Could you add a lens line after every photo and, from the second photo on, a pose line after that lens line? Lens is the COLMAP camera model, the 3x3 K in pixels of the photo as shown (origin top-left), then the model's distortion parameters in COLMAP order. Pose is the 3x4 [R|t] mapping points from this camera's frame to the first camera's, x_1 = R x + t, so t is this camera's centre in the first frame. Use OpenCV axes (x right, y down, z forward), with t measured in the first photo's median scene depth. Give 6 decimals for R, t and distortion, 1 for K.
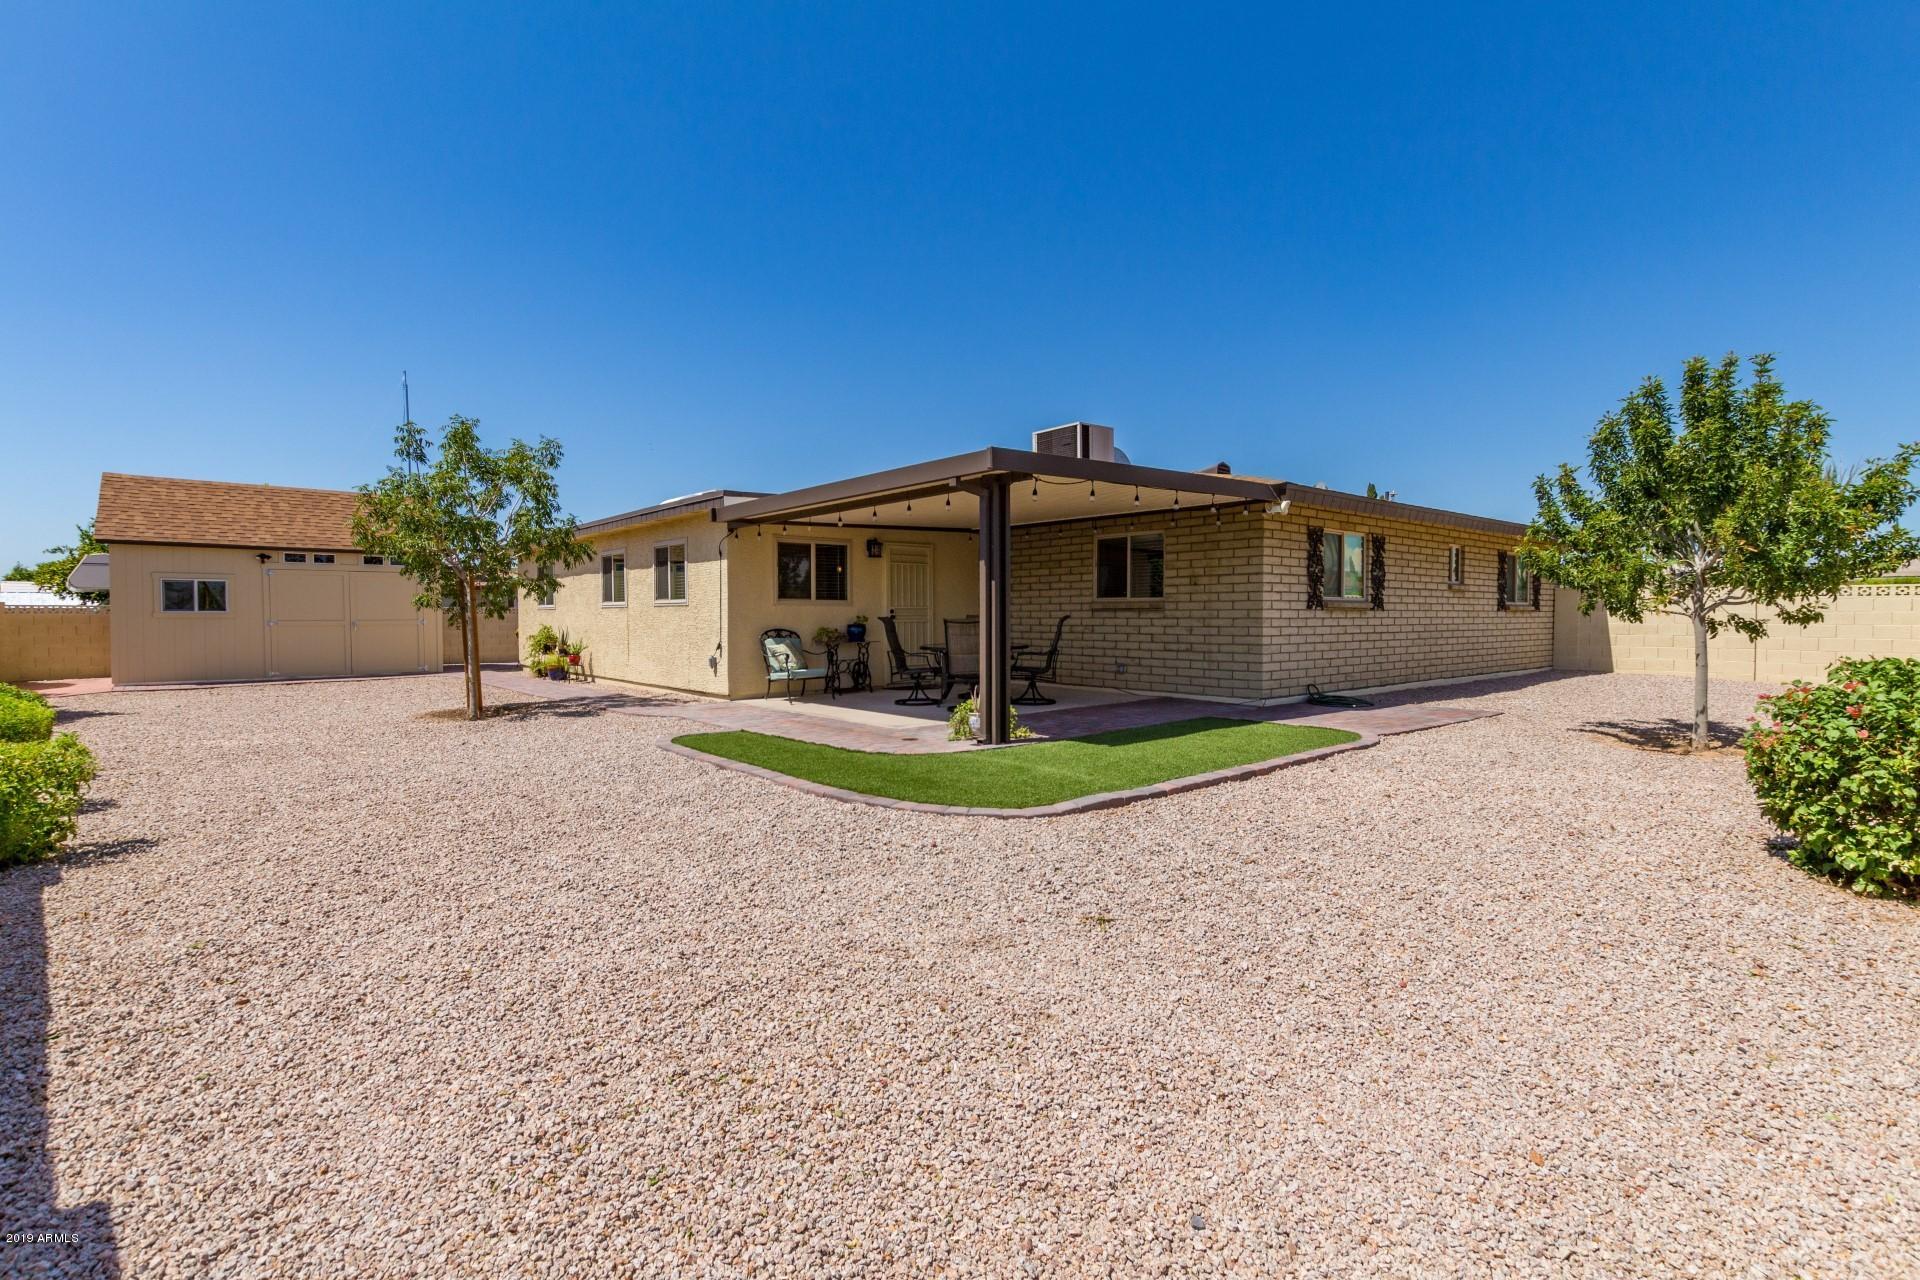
lens RADIAL K [[900.6, 0, 957.8], [0, 900.6, 631.4], [0, 0, 1]] dist [0.002338, 0.000142]
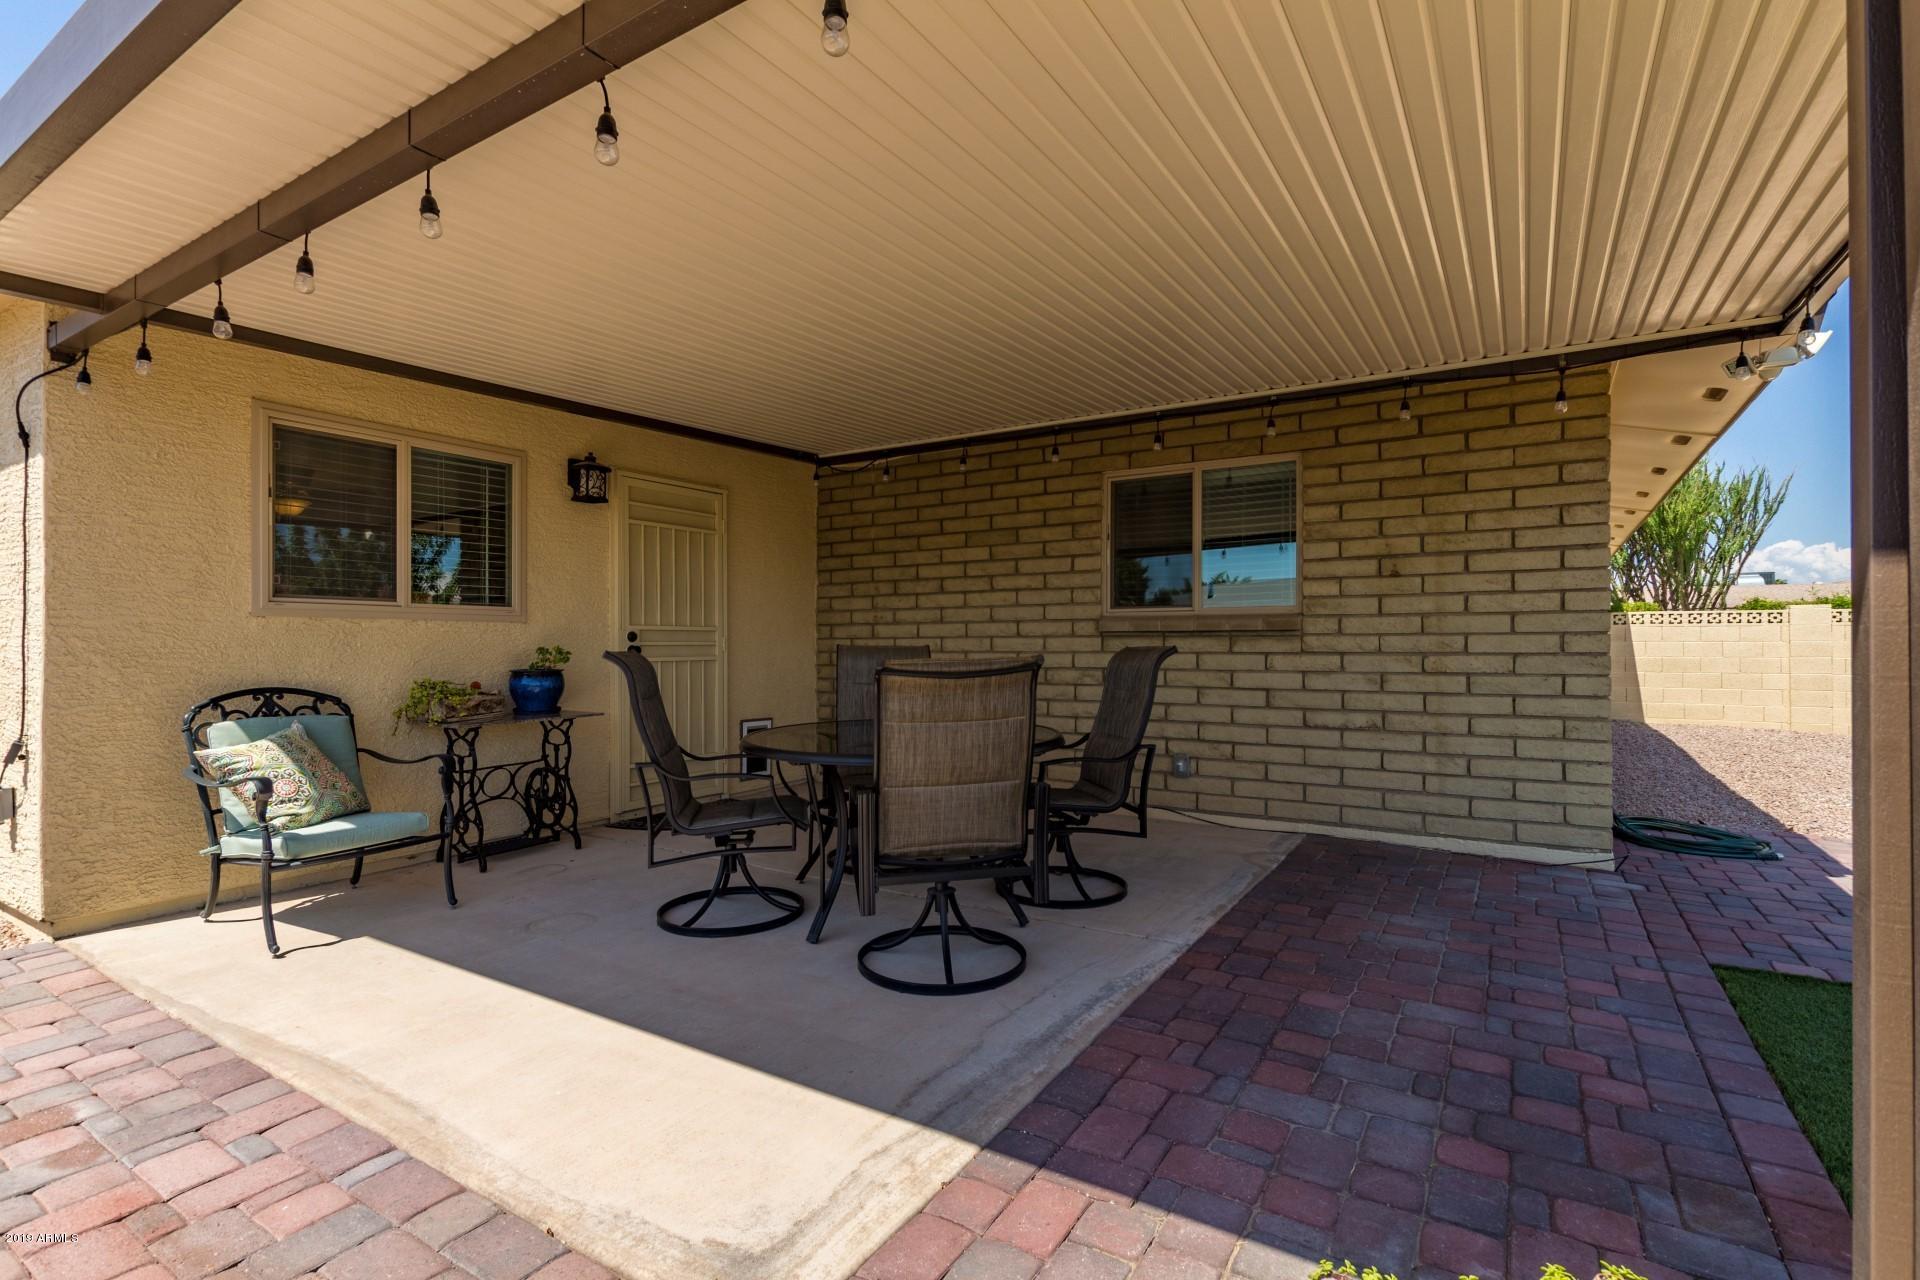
lens RADIAL K [[900.6, 0, 957.8], [0, 900.6, 631.4], [0, 0, 1]] dist [0.002338, 0.000142]
pose [[0.953588, 0.005532, 0.301064, -0.060394], [0.004224, 0.999487, -0.031744, -0.011620], [-0.301085, 0.031542, 0.953075, 0.611685]]
